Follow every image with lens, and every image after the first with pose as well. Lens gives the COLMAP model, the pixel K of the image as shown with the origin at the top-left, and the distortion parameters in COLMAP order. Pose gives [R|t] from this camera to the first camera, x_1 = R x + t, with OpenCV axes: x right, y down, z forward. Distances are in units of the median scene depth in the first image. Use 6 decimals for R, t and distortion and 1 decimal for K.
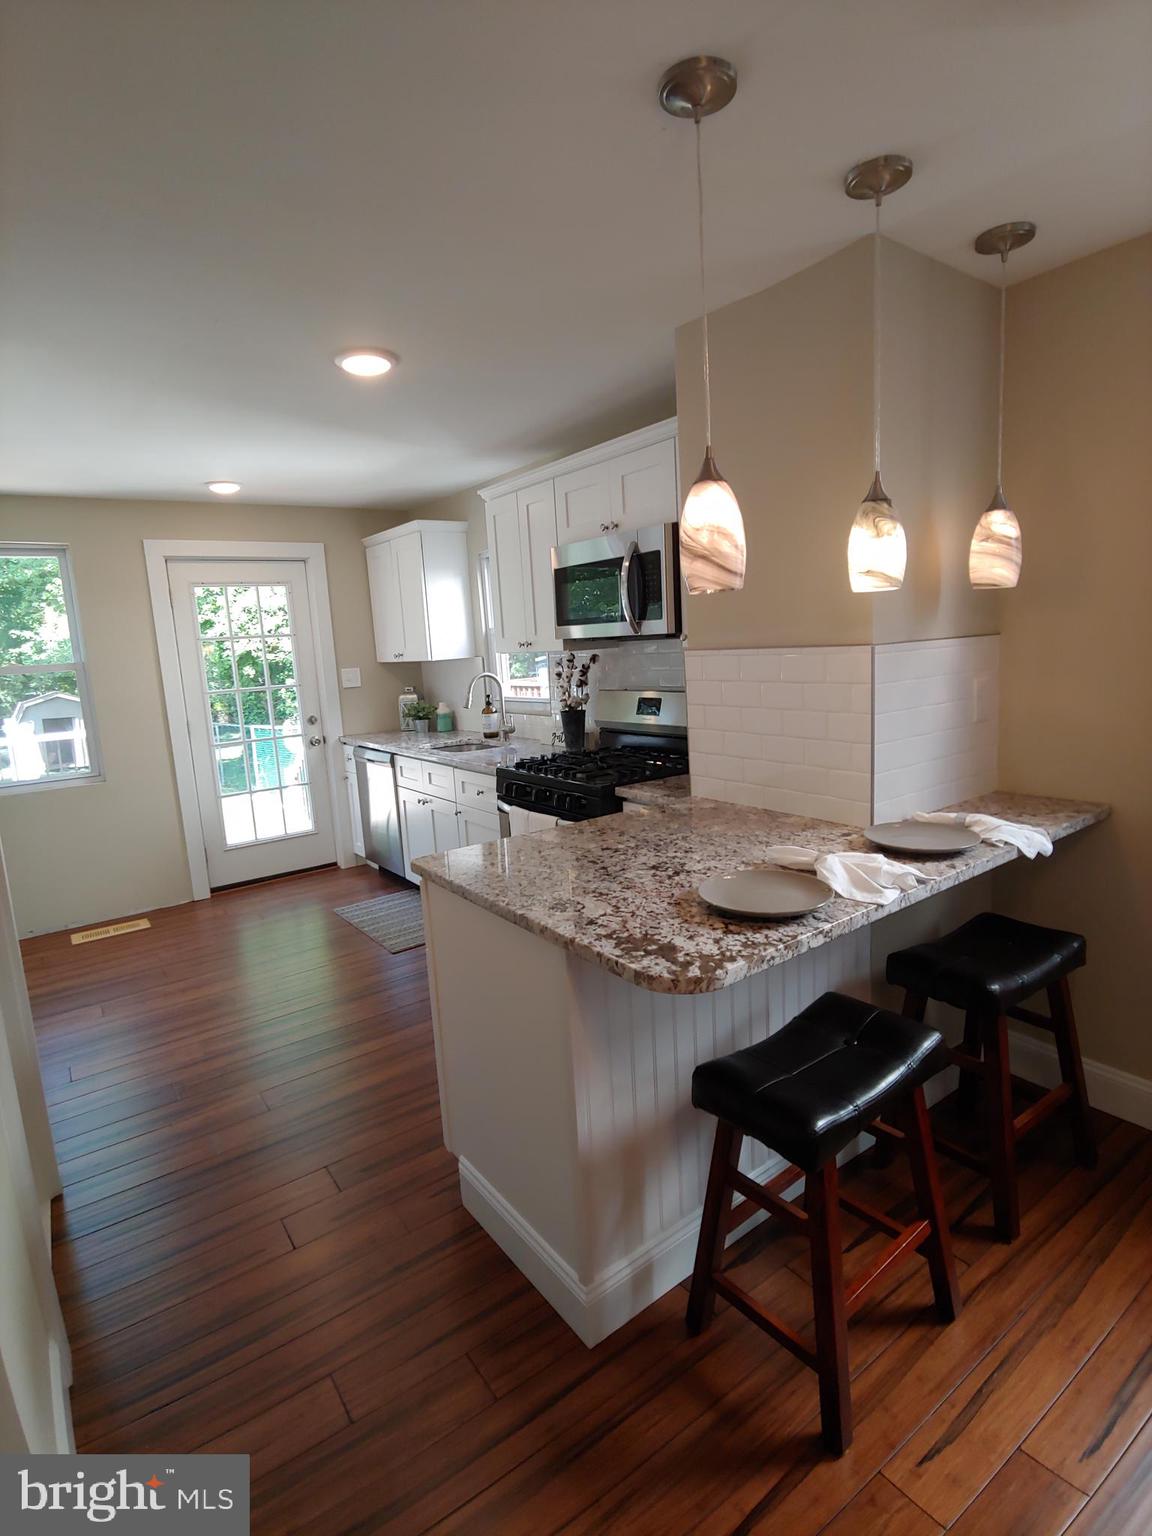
lens RADIAL K [[772.0, 0, 578.0], [0, 772.0, 753.8], [0, 0, 1]] dist [-0.016951, 0.000876]
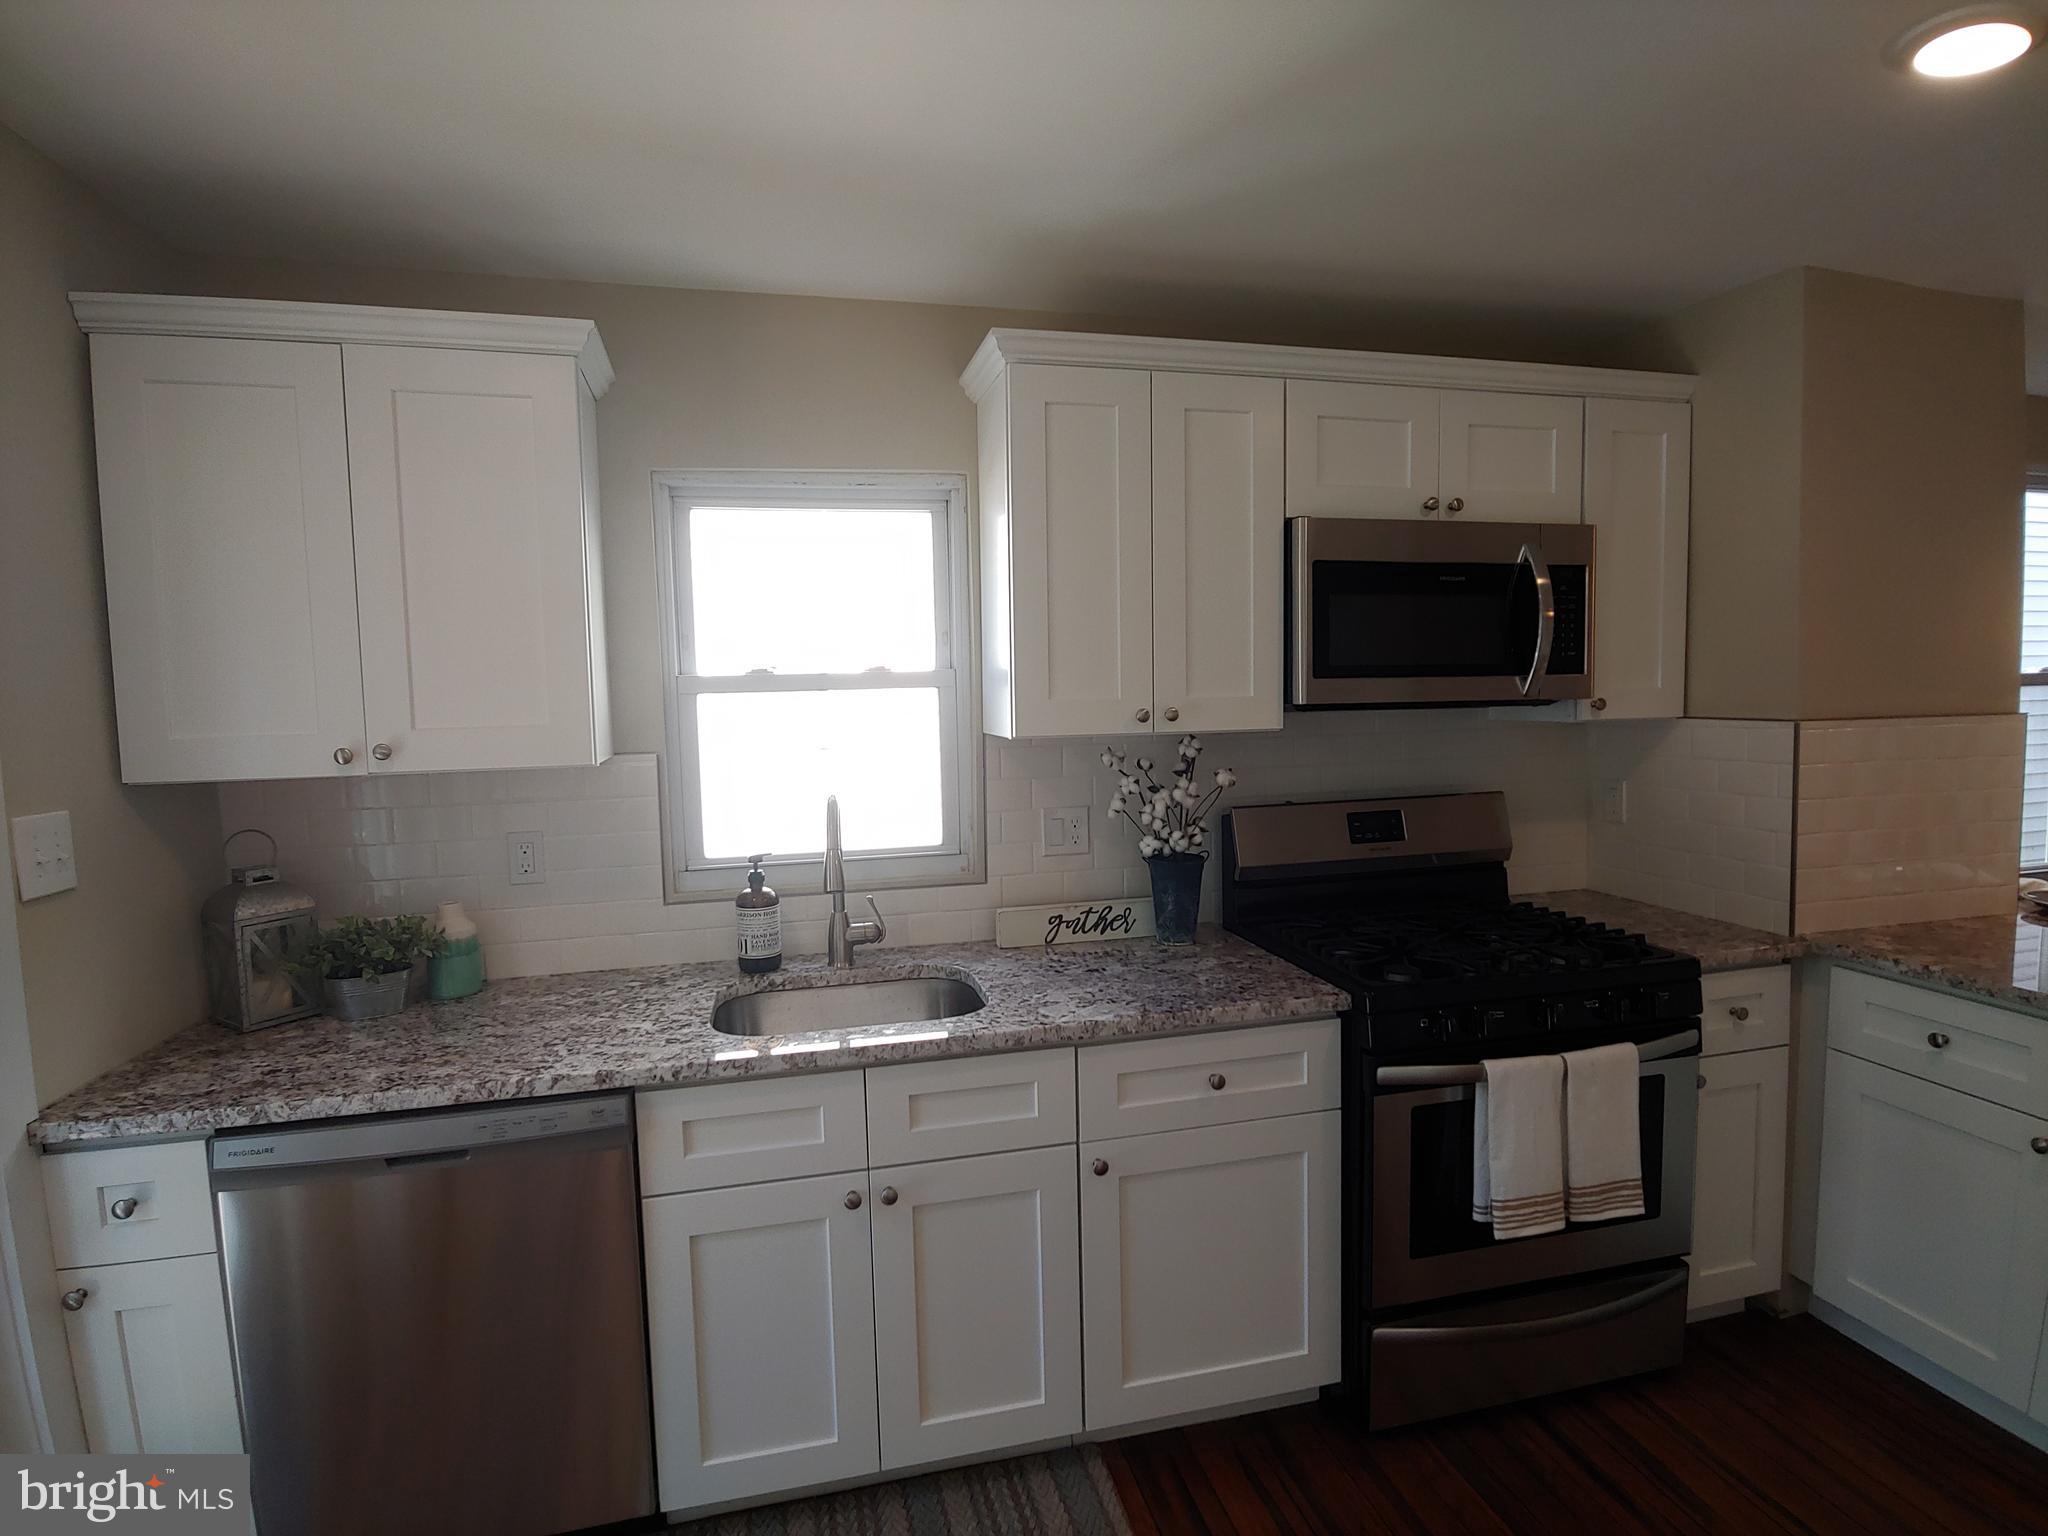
lens RADIAL K [[1029.3, 0, 1025.2], [0, 1029.3, 756.7], [0, 0, 1]] dist [-0.016951, 0.000876]
pose [[0.390939, -0.014175, 0.920307, -1.047724], [0.134453, 0.990035, -0.041865, -0.171829], [-0.910543, 0.140105, 0.388949, 1.392663]]
